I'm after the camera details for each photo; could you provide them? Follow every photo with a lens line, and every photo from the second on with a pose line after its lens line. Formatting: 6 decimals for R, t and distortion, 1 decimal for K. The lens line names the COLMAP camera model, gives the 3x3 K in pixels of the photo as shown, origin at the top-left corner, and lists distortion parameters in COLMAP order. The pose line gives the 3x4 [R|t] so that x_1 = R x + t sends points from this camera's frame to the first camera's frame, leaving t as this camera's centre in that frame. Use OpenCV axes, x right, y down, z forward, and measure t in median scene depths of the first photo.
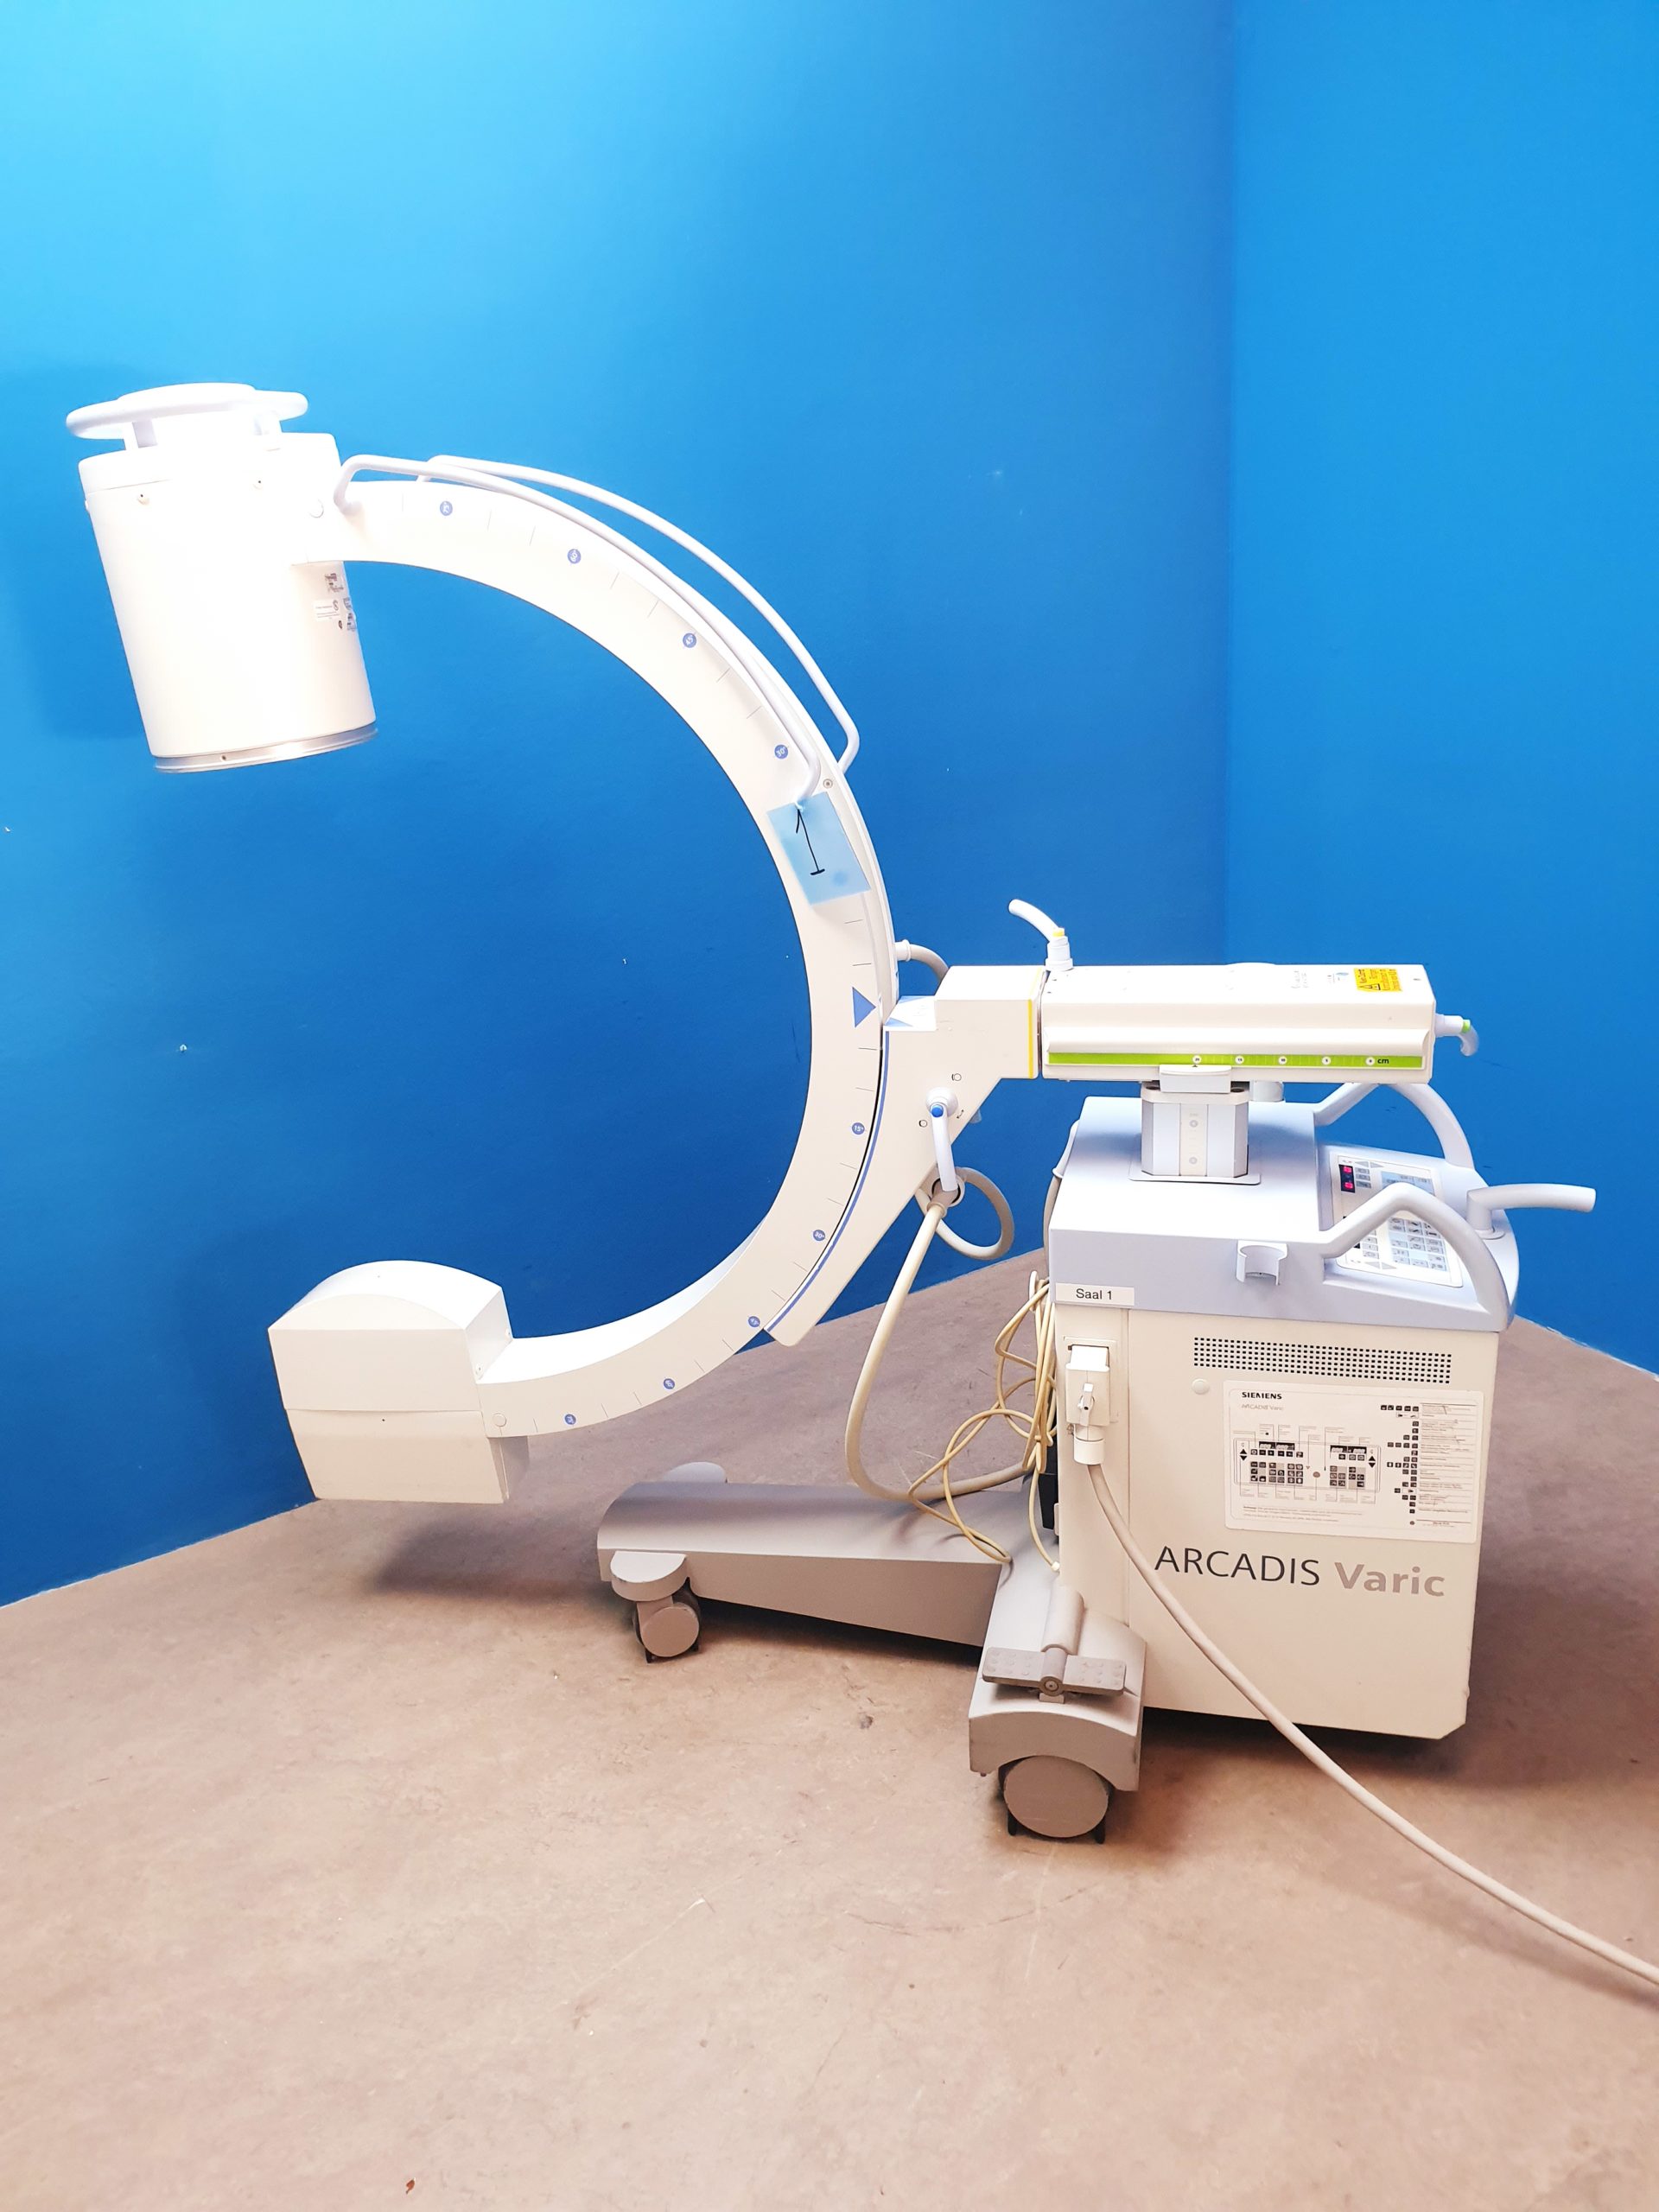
lens RADIAL K [[1700.4, 0, 829.5], [0, 1700.4, 1106.0], [0, 0, 1]] dist [0.022856, 0.001573]
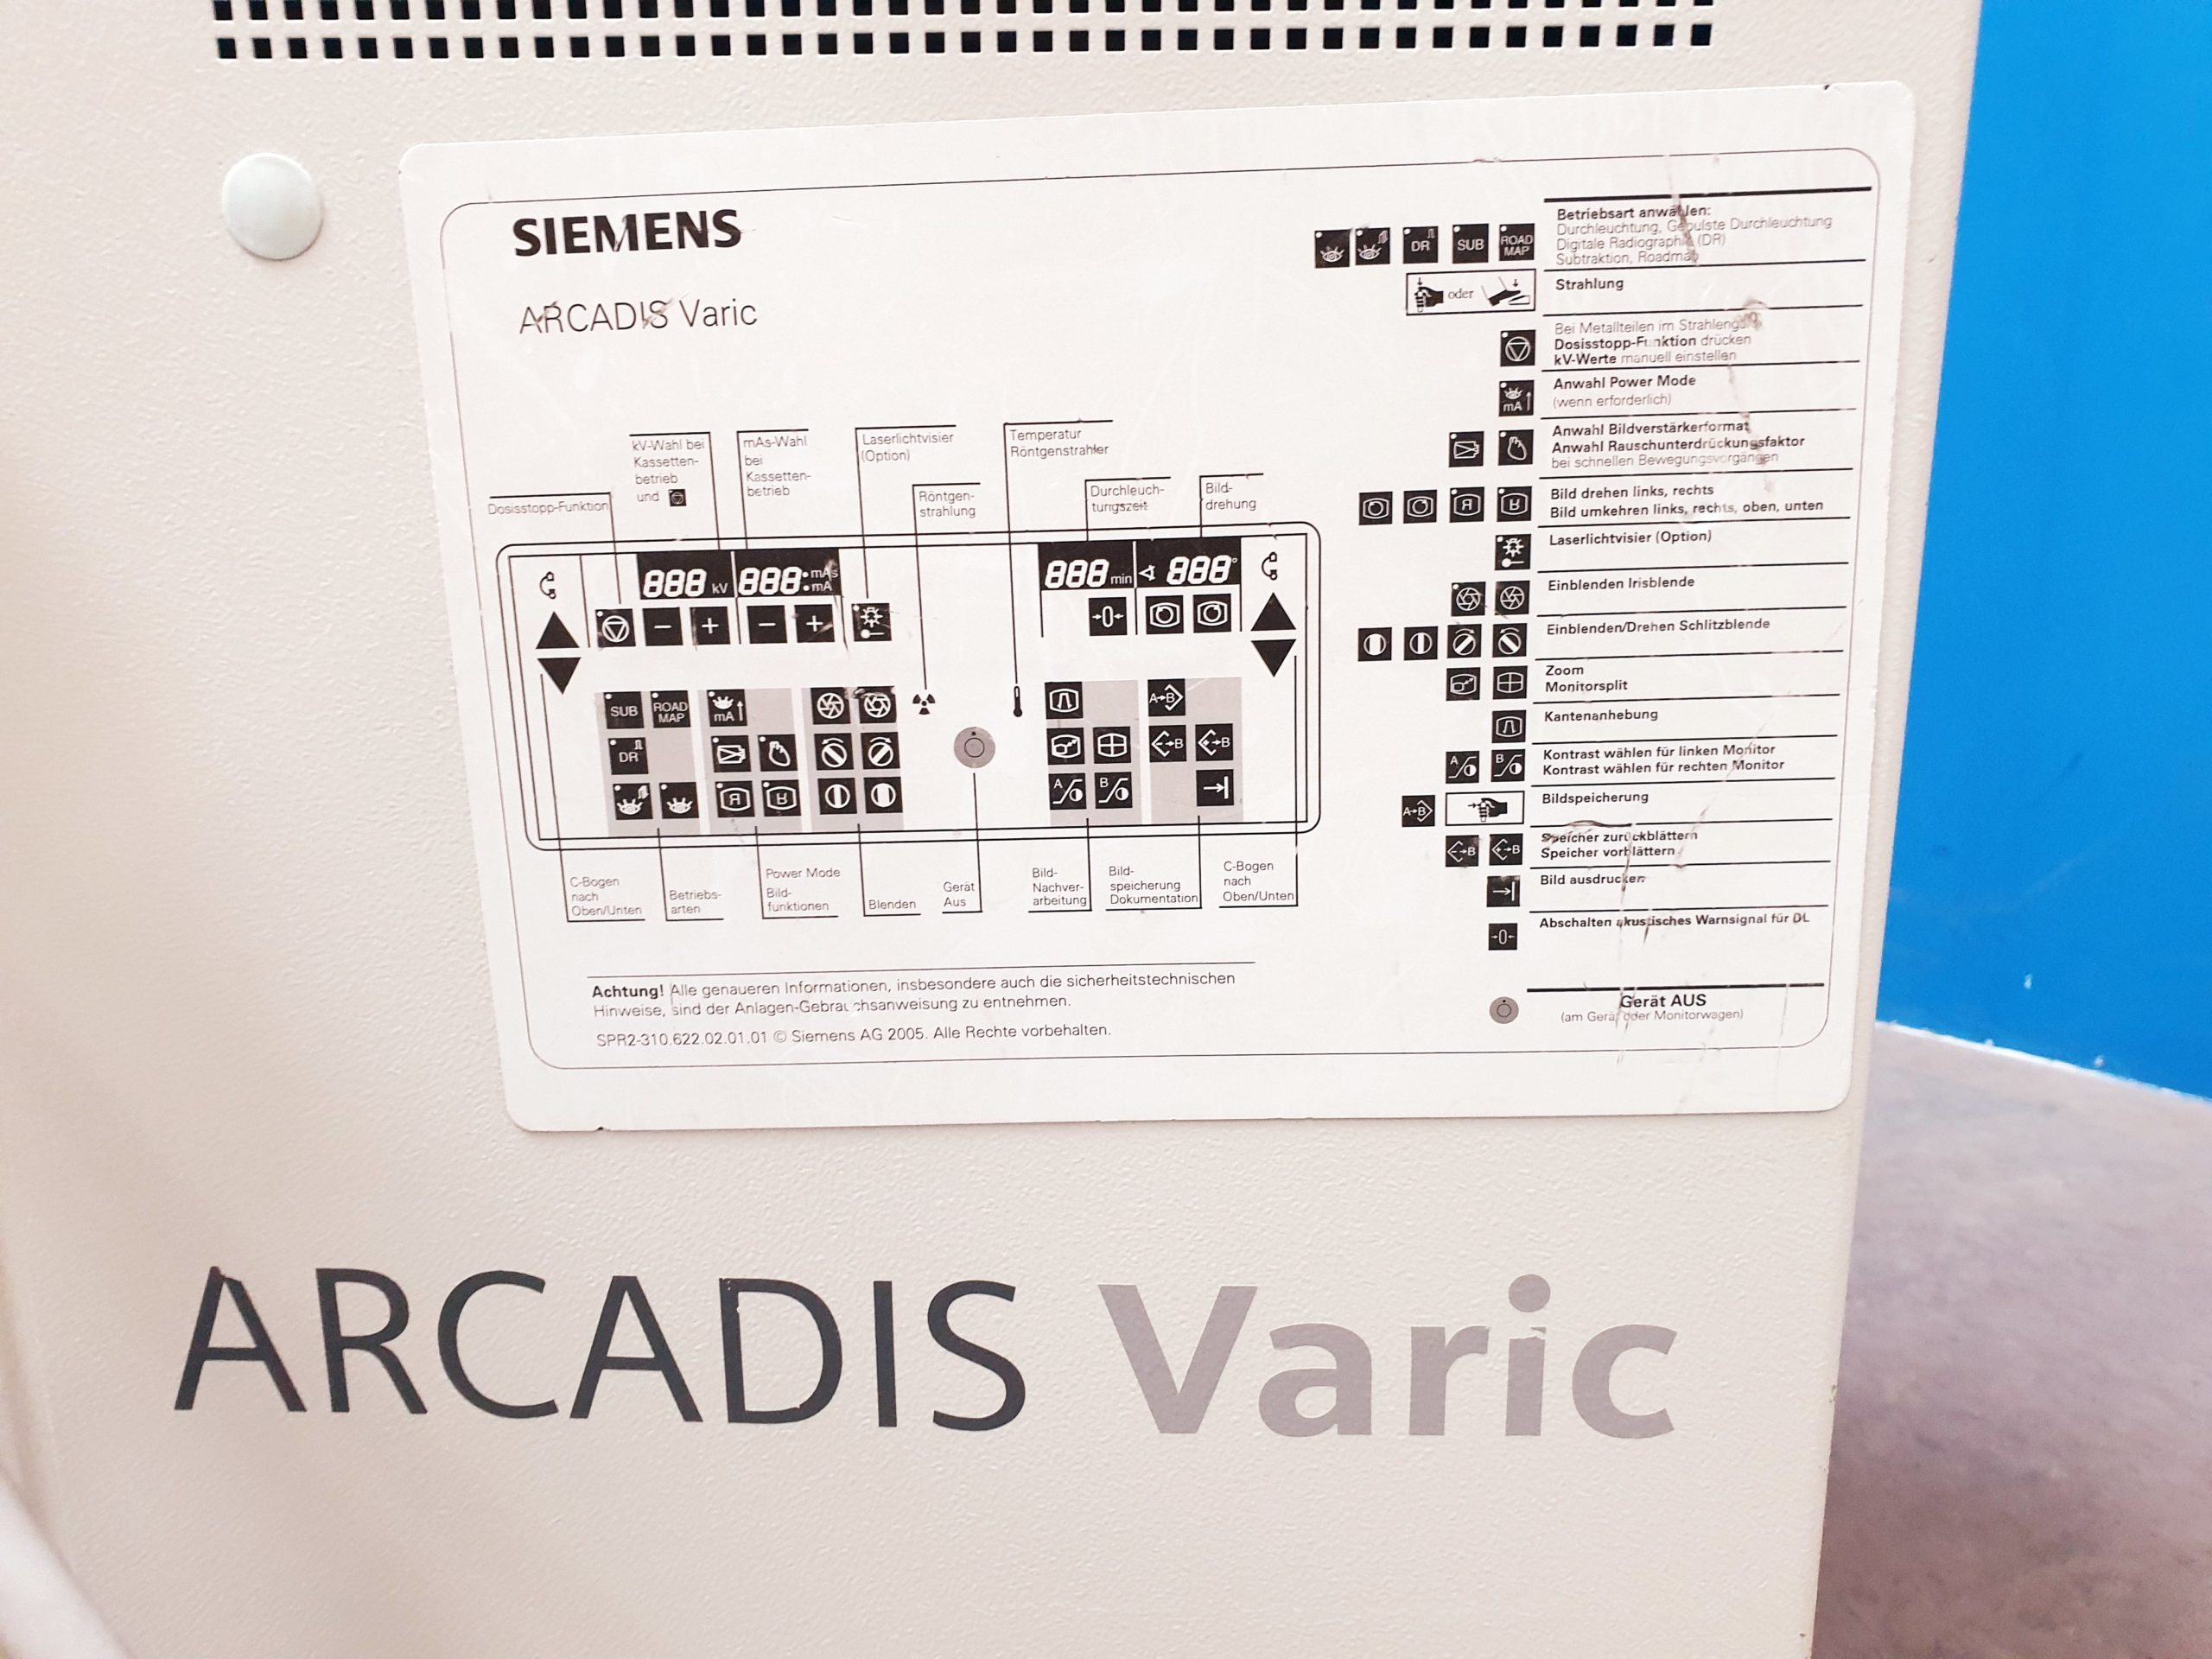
lens RADIAL K [[1700.4, 0, 1106.0], [0, 1700.4, 829.5], [0, 0, 1]] dist [0.022856, 0.001573]
pose [[0.982035, 0.008885, 0.188492, 0.266419], [0.016218, 0.991220, -0.131223, 0.247199], [-0.188003, 0.131923, 0.973268, 0.830618]]
